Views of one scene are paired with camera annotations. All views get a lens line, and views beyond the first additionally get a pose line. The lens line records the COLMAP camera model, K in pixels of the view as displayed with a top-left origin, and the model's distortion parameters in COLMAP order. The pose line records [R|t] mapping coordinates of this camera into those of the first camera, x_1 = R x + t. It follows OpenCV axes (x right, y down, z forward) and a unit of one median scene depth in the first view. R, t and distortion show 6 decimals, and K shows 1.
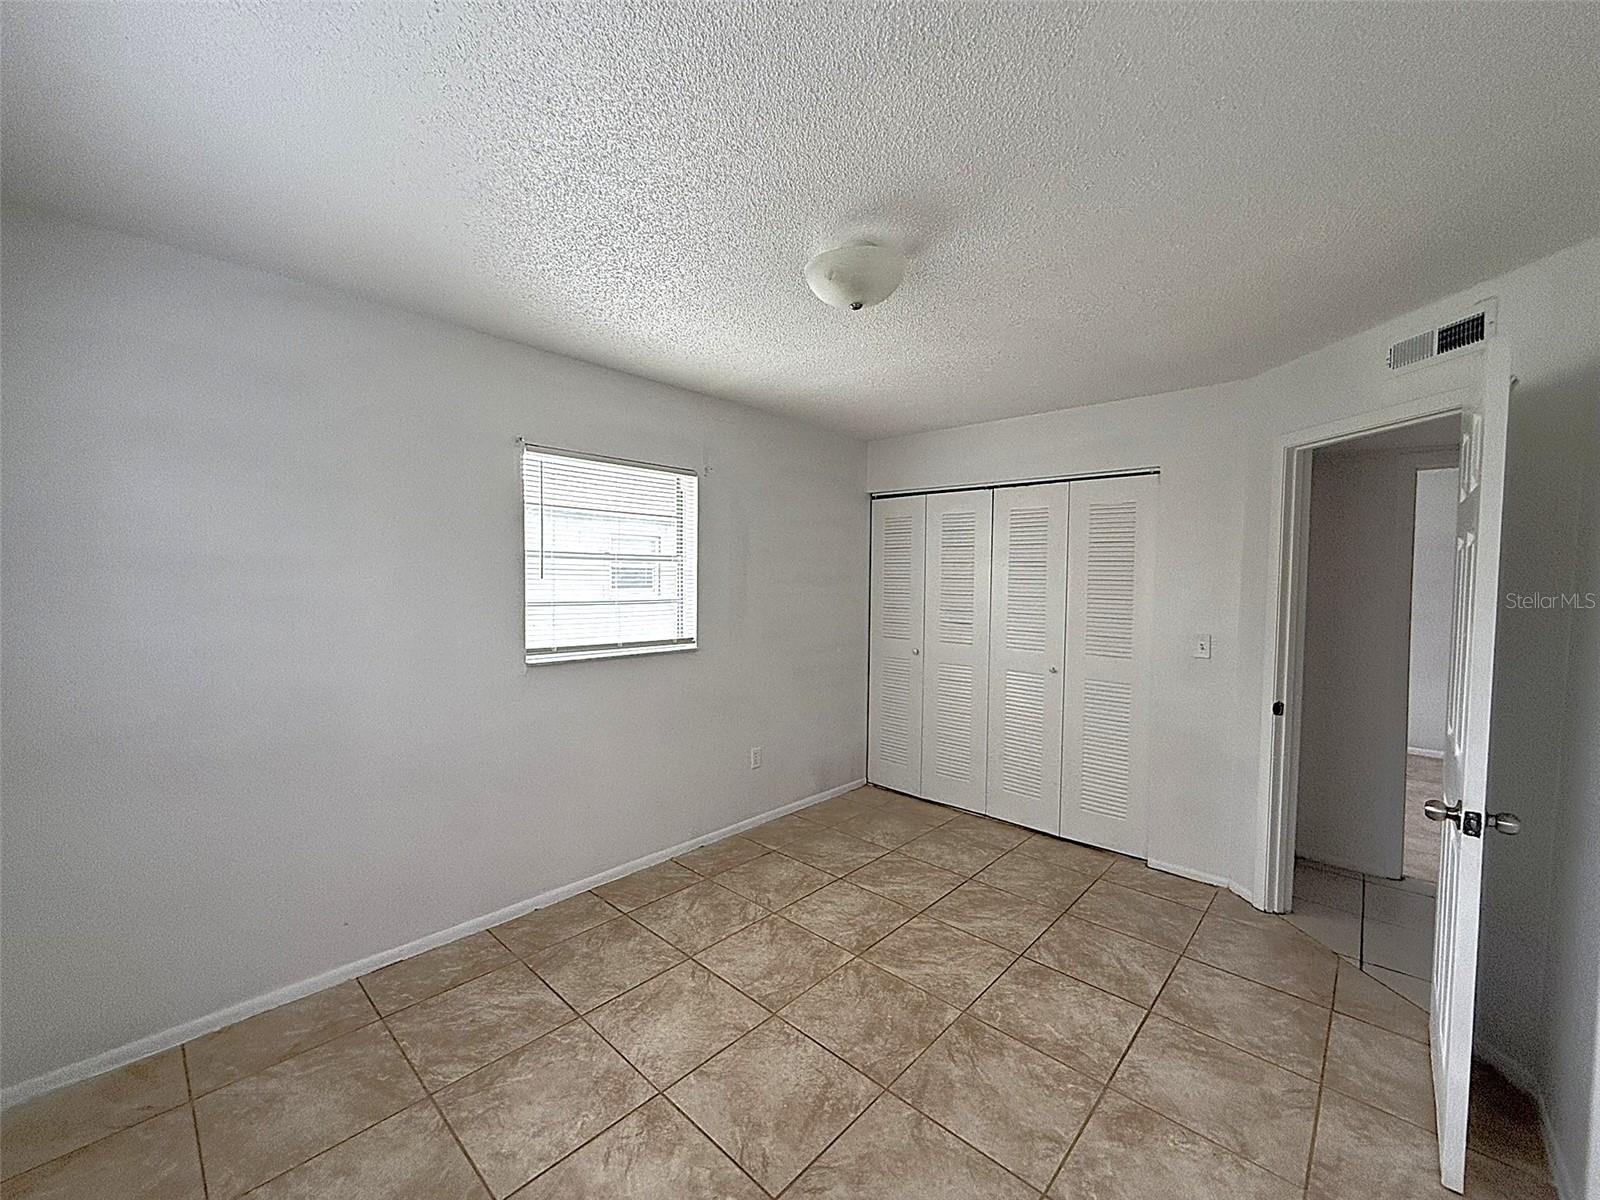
lens RADIAL K [[644.7, 0, 801.1], [0, 644.7, 601.1], [0, 0, 1]] dist [-0.000011, -0.000019]
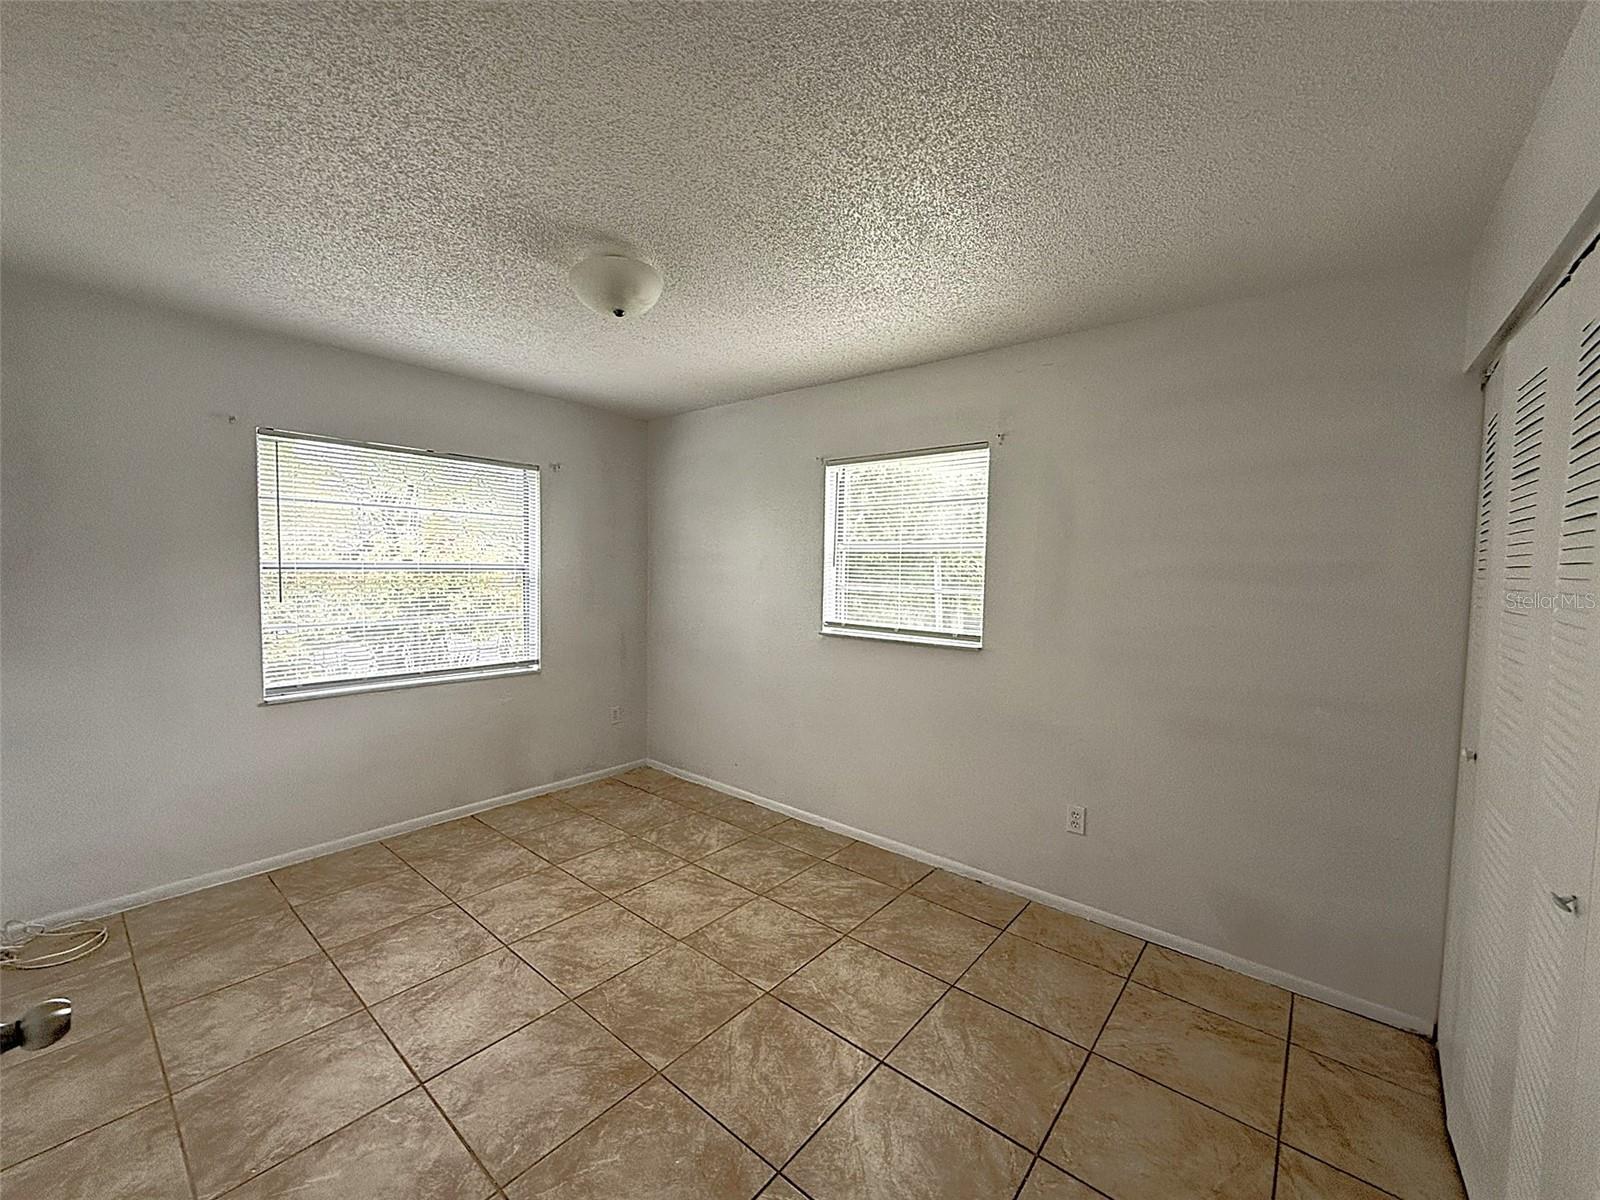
lens RADIAL K [[644.7, 0, 787.5], [0, 644.7, 599.6], [0, 0, 1]] dist [-0.000011, -0.000019]
pose [[0.036570, 0.040257, -0.998520, 1.032842], [-0.052967, 0.997862, 0.038291, -0.016572], [0.997926, 0.051488, 0.038624, 1.063422]]
